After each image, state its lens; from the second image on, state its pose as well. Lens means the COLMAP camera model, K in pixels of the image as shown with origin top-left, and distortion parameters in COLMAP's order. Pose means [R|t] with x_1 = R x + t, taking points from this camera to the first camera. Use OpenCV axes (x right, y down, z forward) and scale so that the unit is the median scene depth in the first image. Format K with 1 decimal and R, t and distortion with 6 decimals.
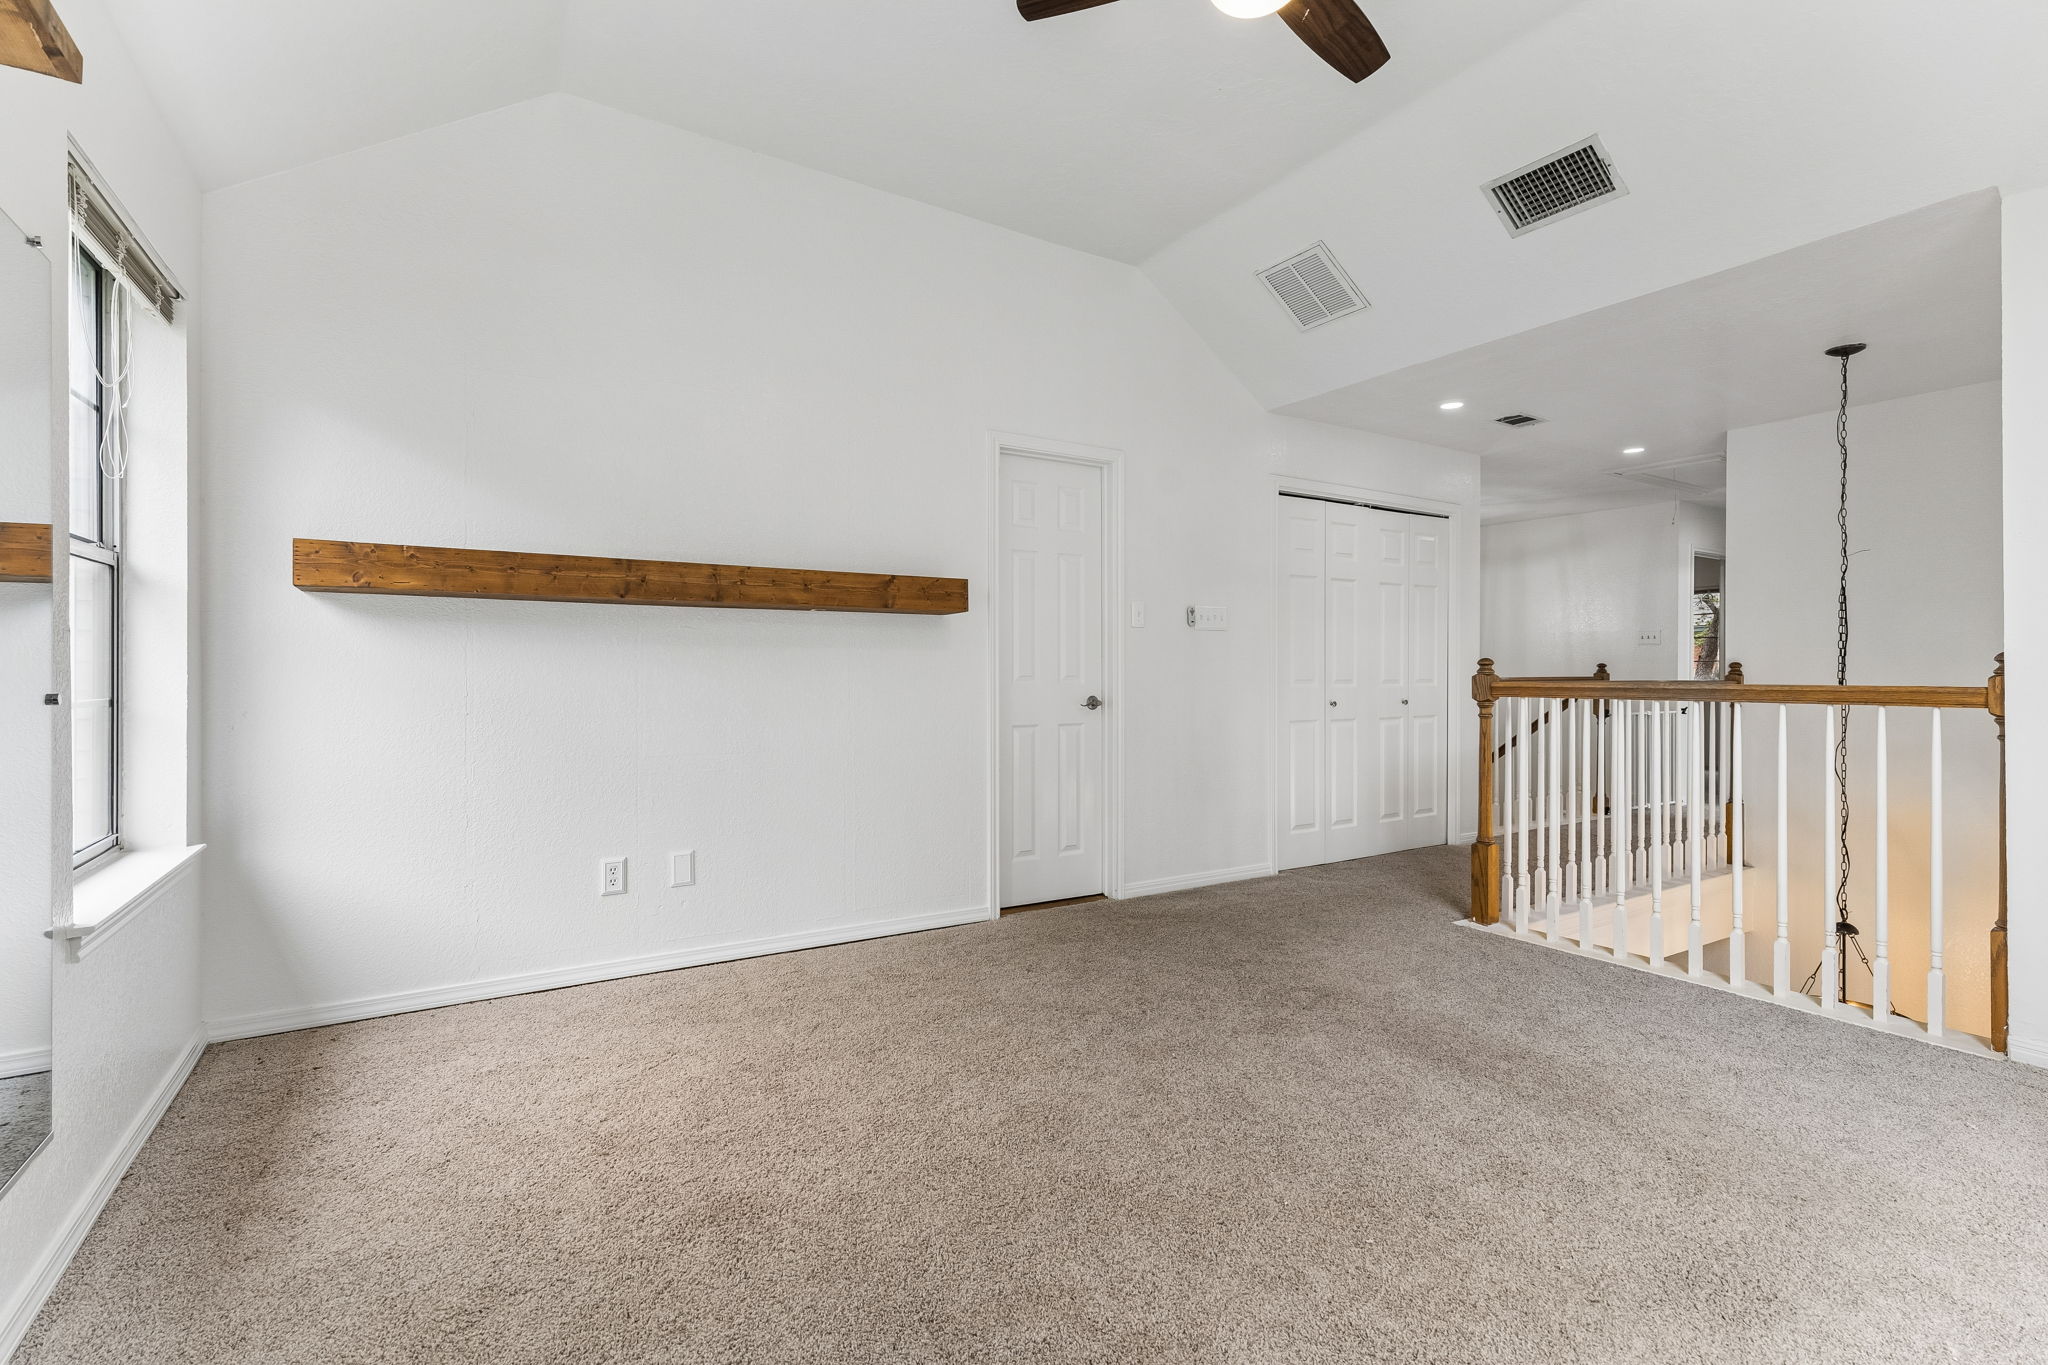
lens RADIAL K [[940.7, 0, 1029.1], [0, 940.7, 662.1], [0, 0, 1]] dist [0.000896, 0.000055]
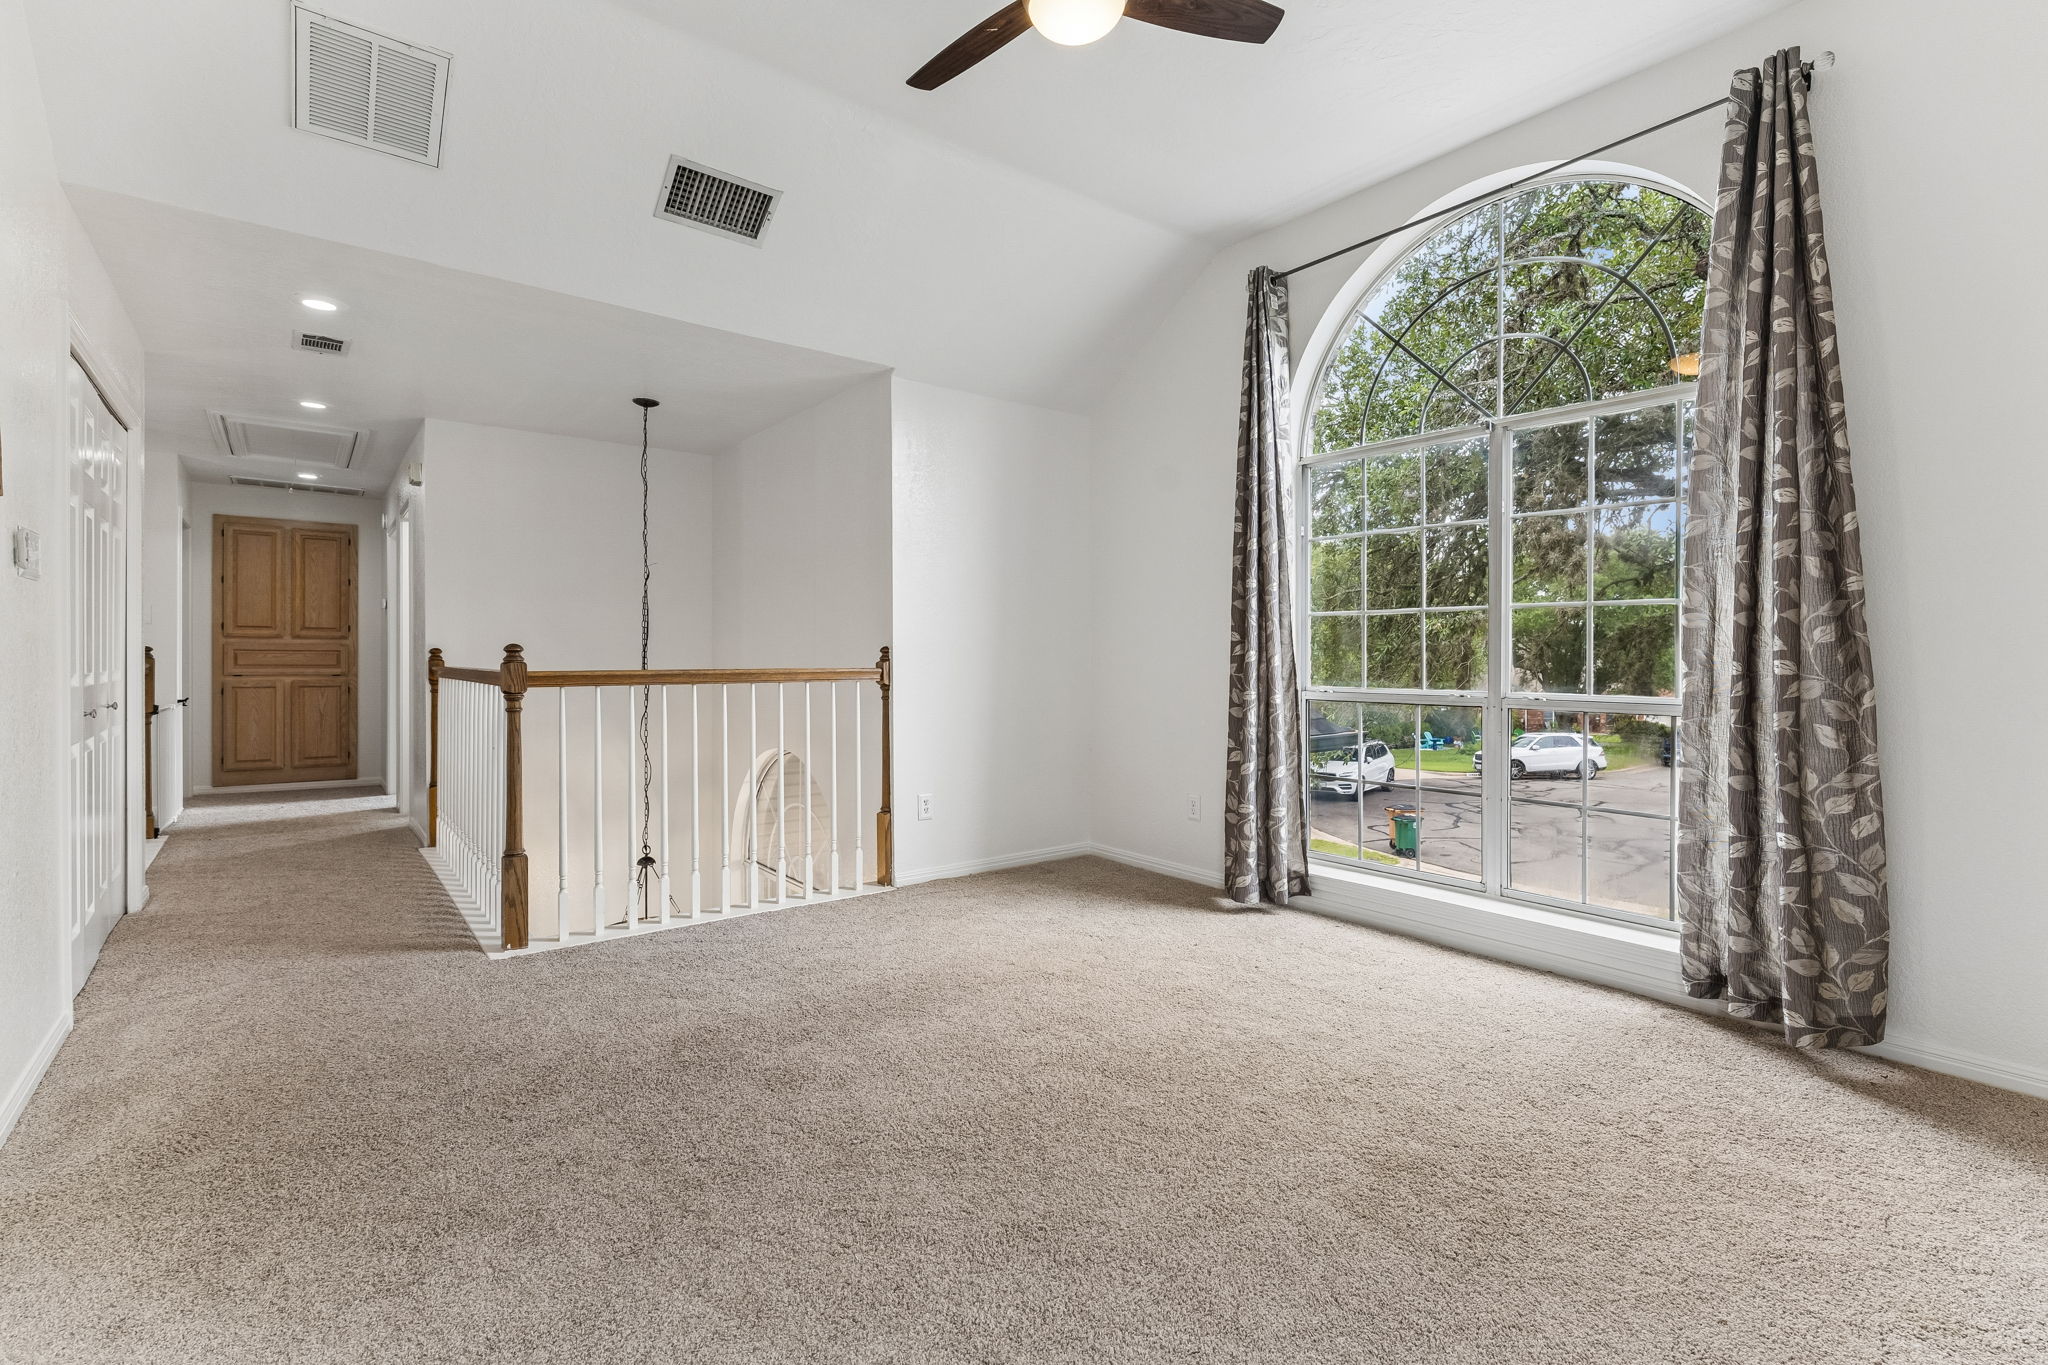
lens RADIAL K [[925.7, 0, 1021.2], [0, 925.7, 656.1], [0, 0, 1]] dist [-0.001132, -0.000158]
pose [[-0.103755, 0.000297, 0.994603, -0.483380], [-0.007975, 0.999968, -0.001130, 0.004740], [-0.994571, -0.008049, -0.103749, 0.719284]]
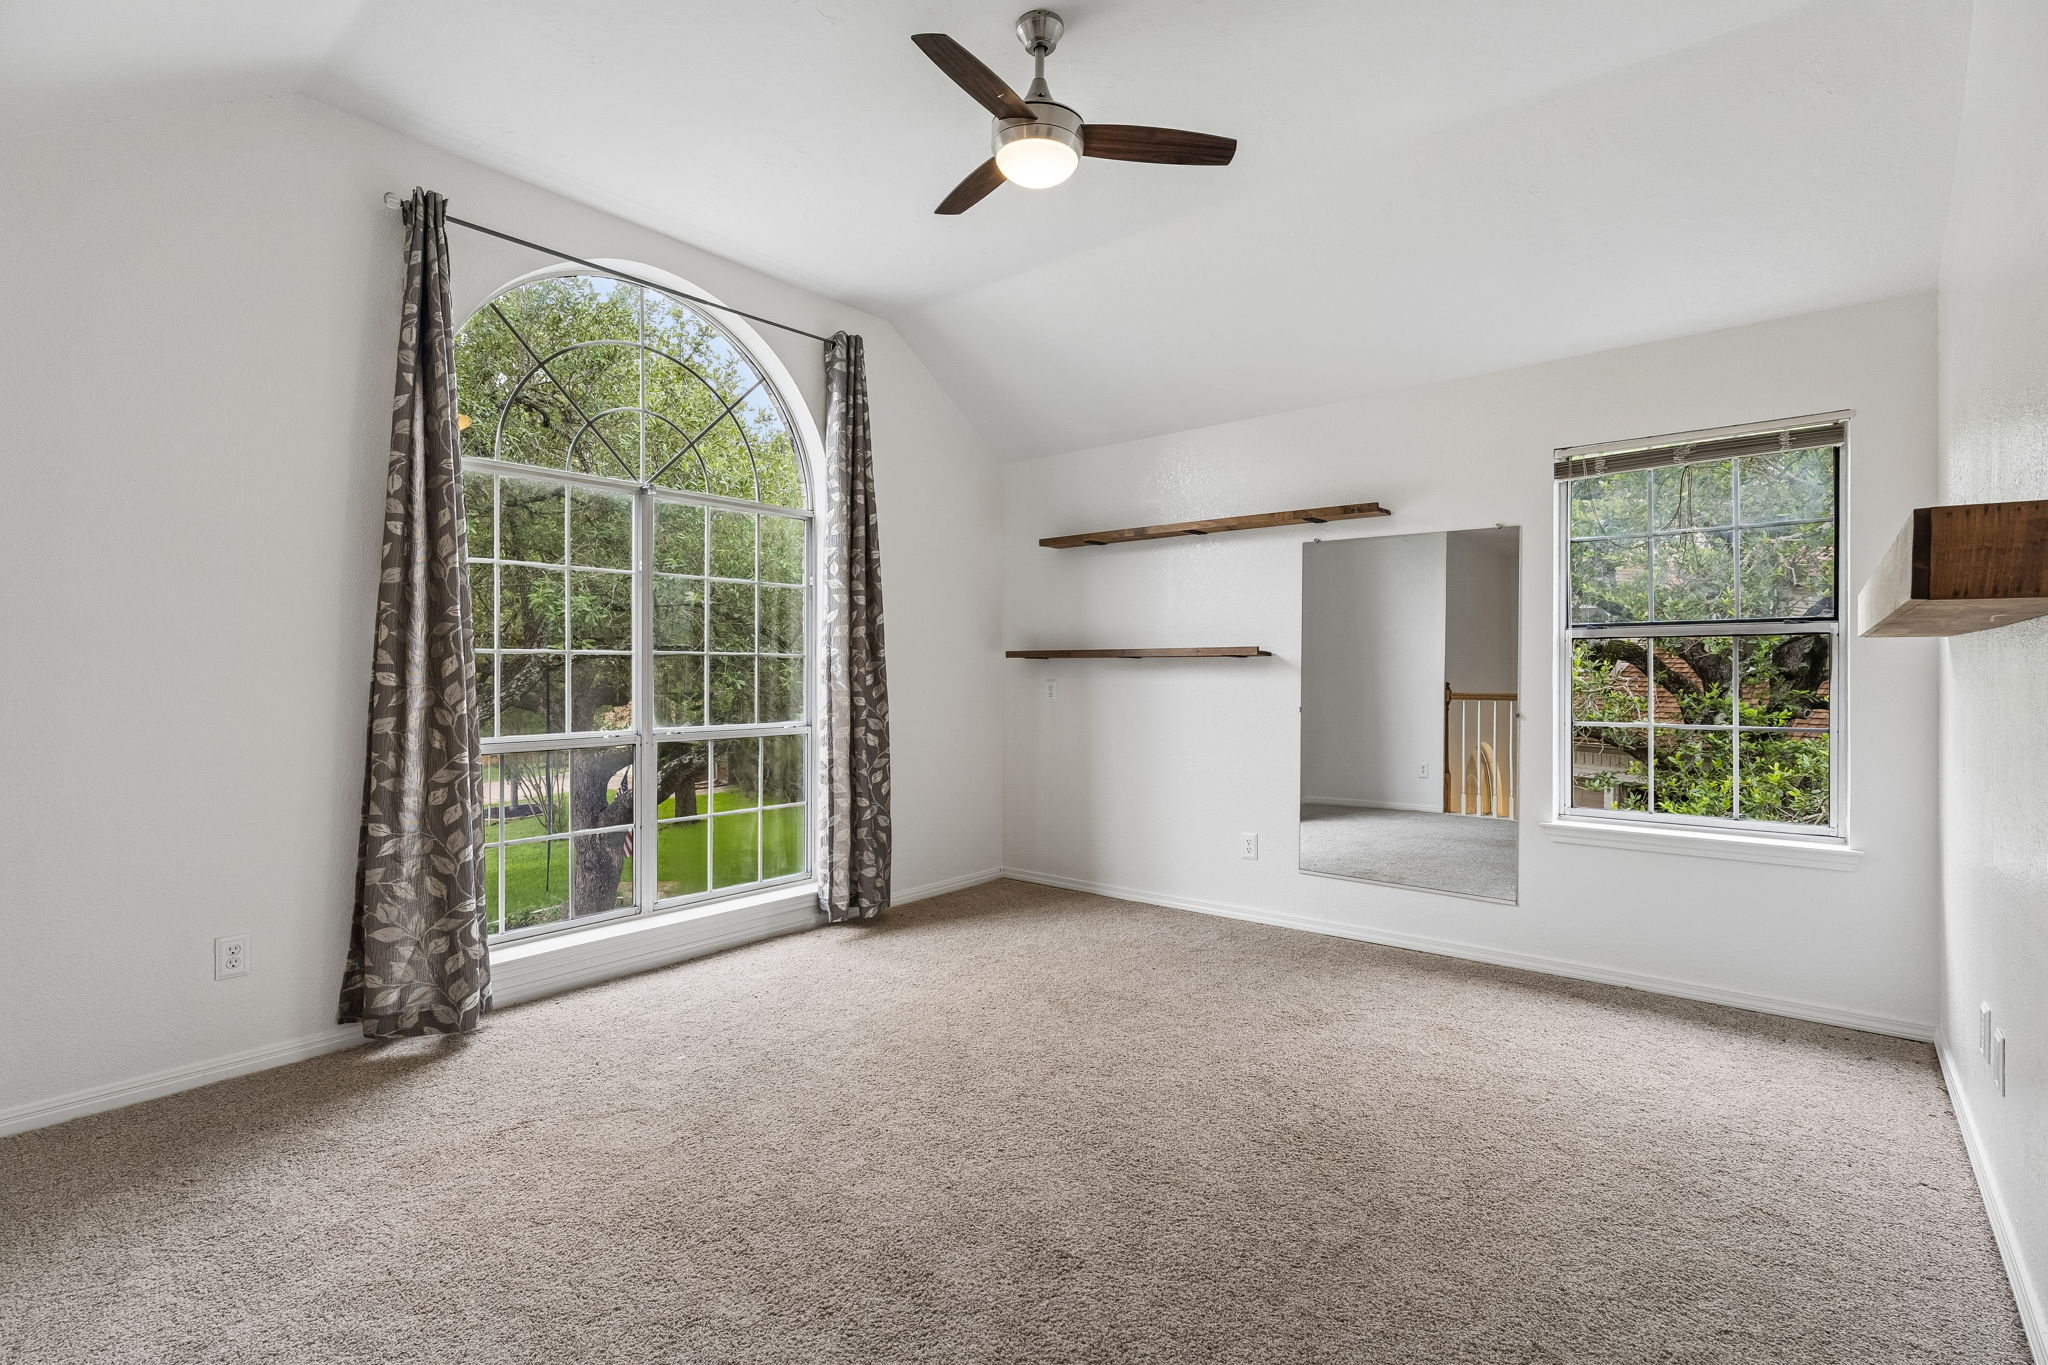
lens RADIAL K [[967.4, 0, 1029.4], [0, 967.4, 666.3], [0, 0, 1]] dist [0.002856, -0.000585]
pose [[-0.945353, 0.000913, -0.326046, 0.403421], [0.003269, 0.999972, -0.006679, -0.028299], [0.326031, -0.007380, -0.945330, 1.353359]]
